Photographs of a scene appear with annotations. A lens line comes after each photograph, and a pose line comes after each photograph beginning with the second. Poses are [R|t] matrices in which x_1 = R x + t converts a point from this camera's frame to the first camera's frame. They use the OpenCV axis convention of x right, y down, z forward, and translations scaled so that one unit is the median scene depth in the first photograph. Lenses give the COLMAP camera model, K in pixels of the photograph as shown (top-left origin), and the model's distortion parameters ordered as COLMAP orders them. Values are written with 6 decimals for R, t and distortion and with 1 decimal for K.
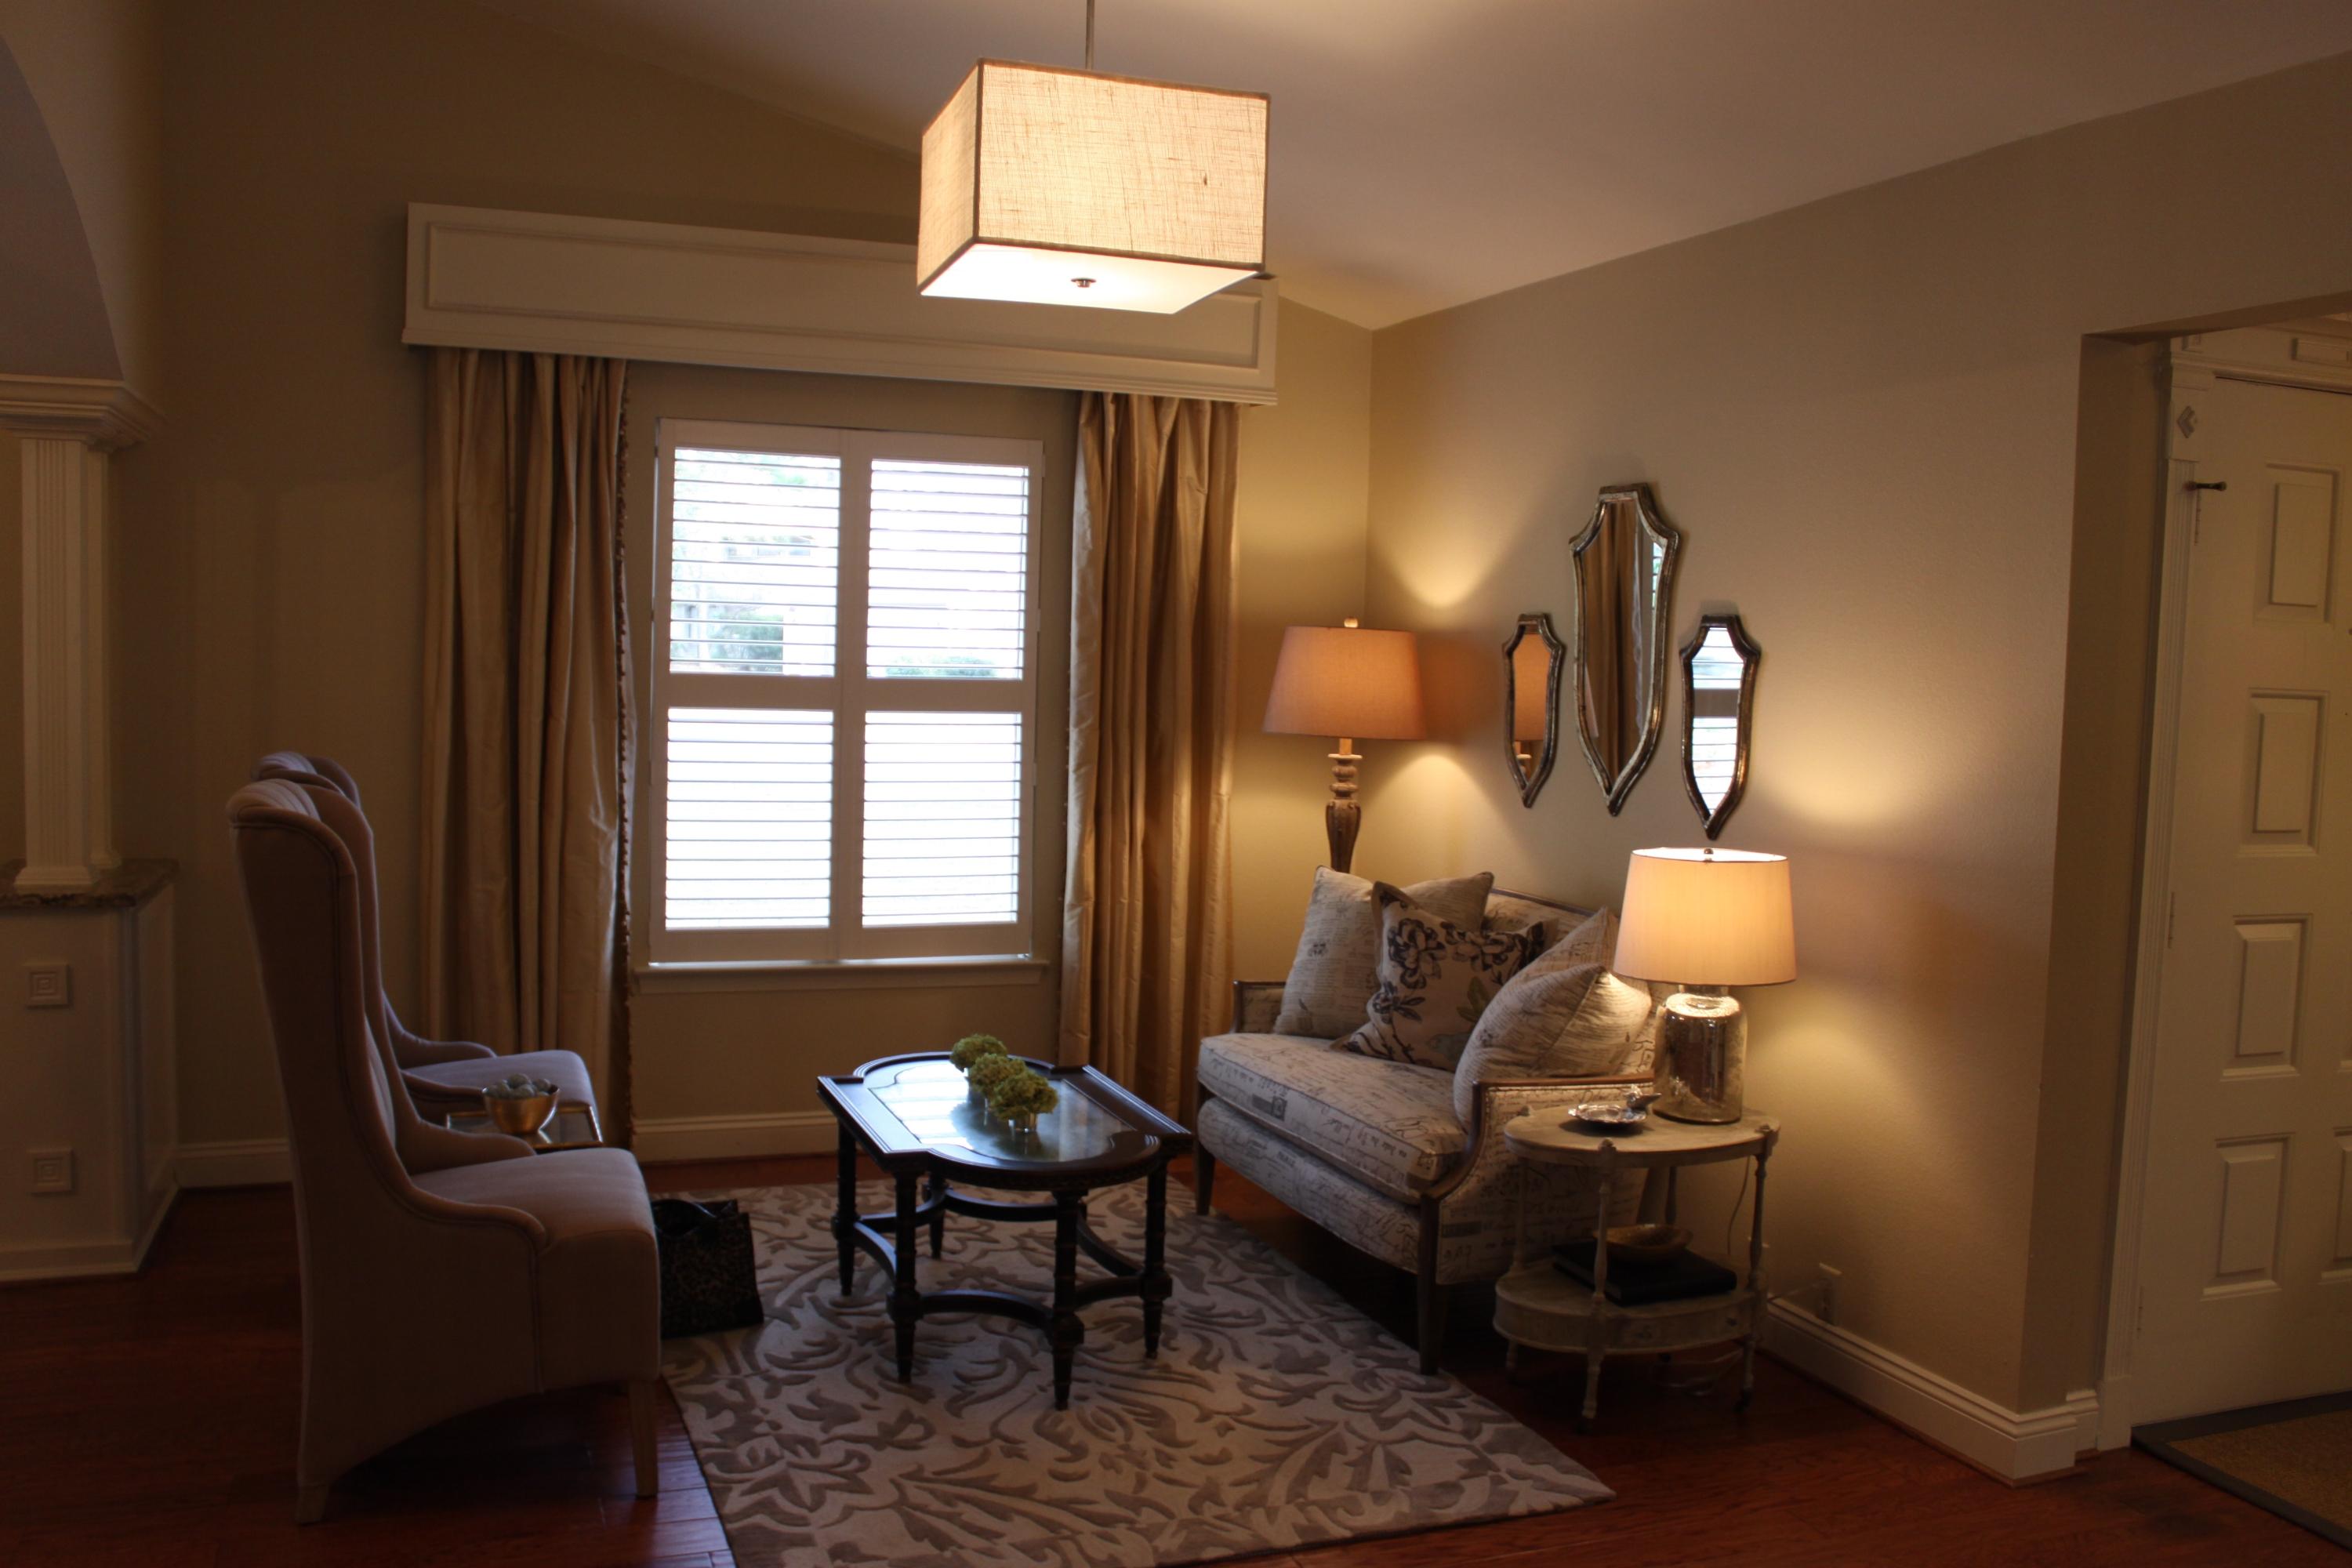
lens RADIAL K [[1983.7, 0, 1176.0], [0, 1983.7, 784.0], [0, 0, 1]] dist [-0.151901, 0.130235]
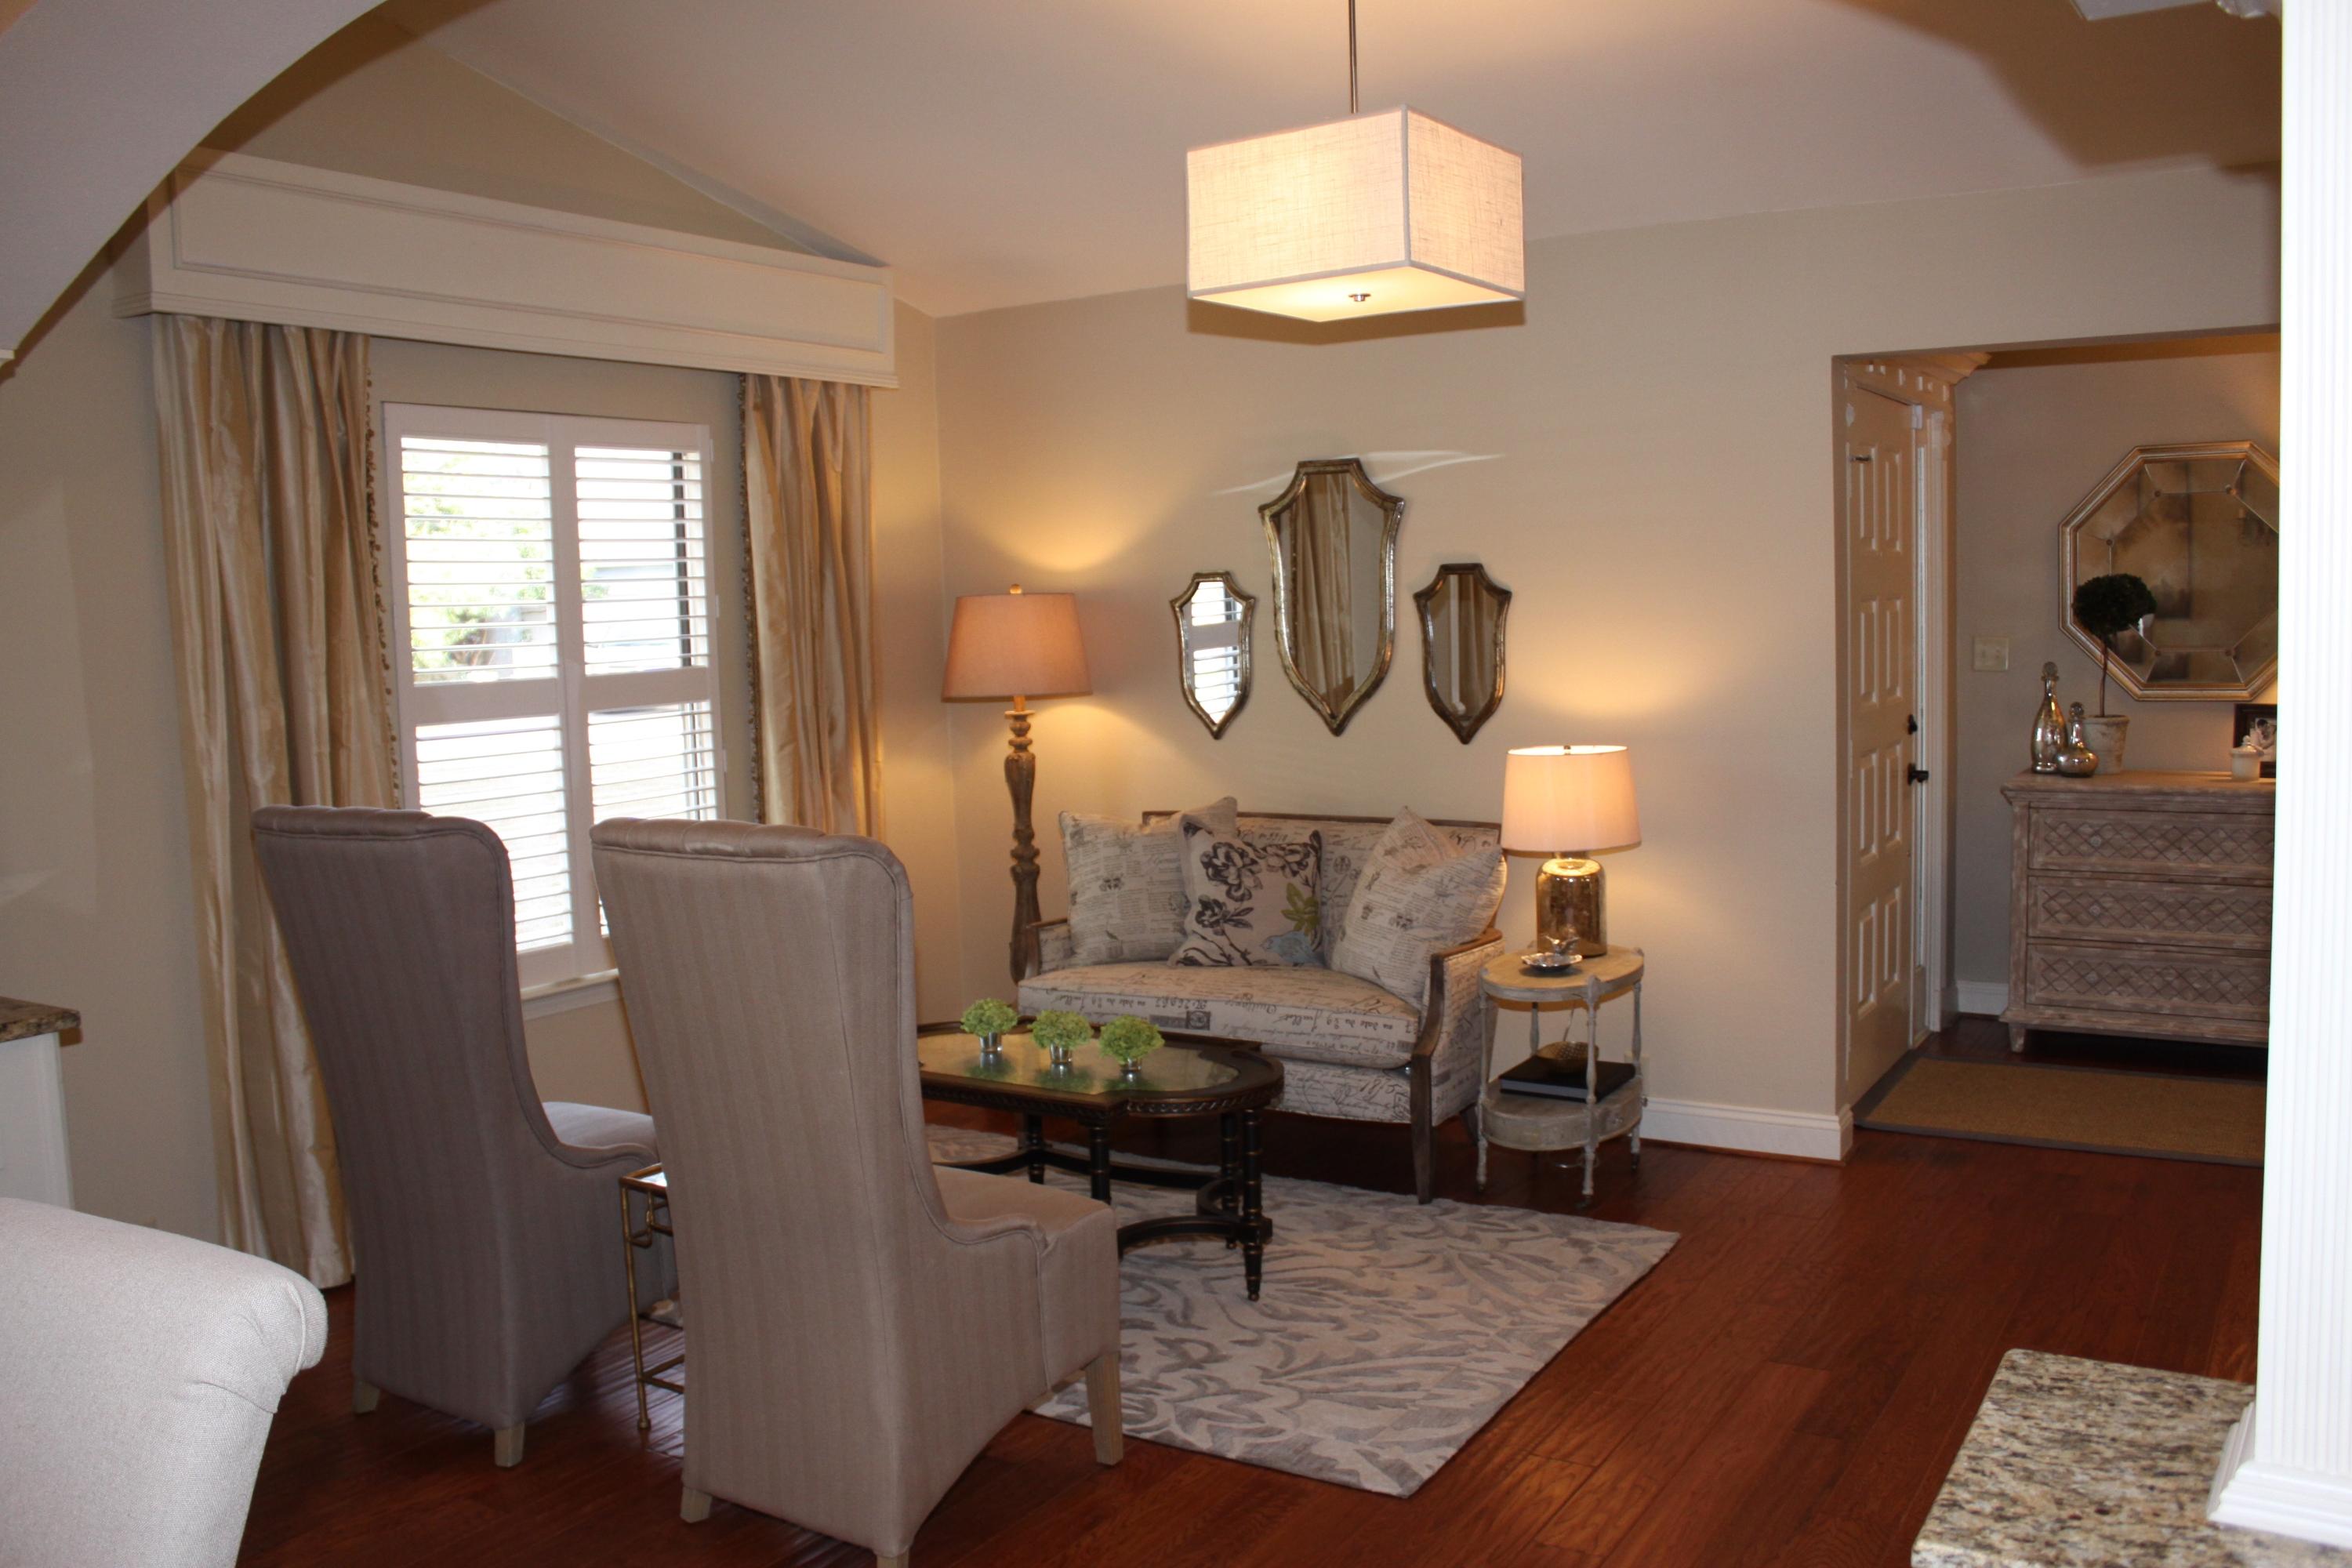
lens RADIAL K [[1934.3, 0, 1176.0], [0, 1934.3, 784.0], [0, 0, 1]] dist [-0.155406, 0.211593]
pose [[0.804038, -0.112402, 0.583857, -0.562271], [0.097732, 0.993597, 0.056696, -0.032012], [-0.586491, 0.011476, 0.809874, 0.109482]]
